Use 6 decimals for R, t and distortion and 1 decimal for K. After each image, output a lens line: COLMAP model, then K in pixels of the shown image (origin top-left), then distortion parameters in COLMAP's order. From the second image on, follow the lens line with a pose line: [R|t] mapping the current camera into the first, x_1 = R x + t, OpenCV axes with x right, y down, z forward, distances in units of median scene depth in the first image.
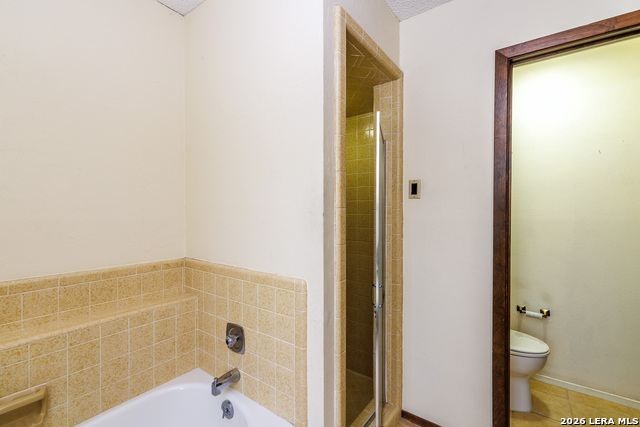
lens RADIAL K [[287.3, 0, 319.3], [0, 287.3, 212.0], [0, 0, 1]] dist [0.002427, 0.000334]
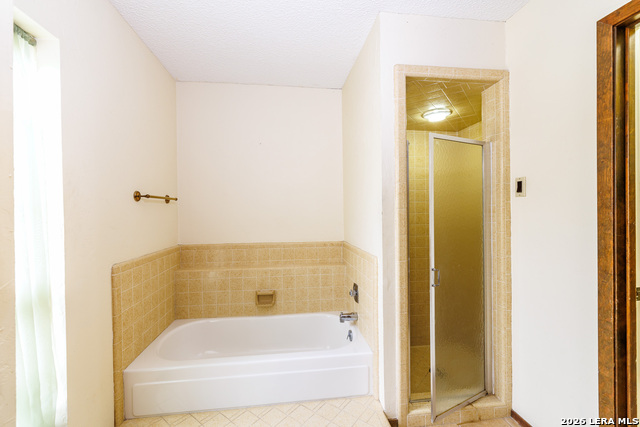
lens RADIAL K [[274.1, 0, 316.8], [0, 274.1, 213.3], [0, 0, 1]] dist [0.001531, 0.000271]
pose [[0.690769, -0.002757, -0.723070, 0.621391], [0.005374, 0.999985, 0.001321, 0.005276], [0.723055, -0.004798, 0.690774, -0.172118]]
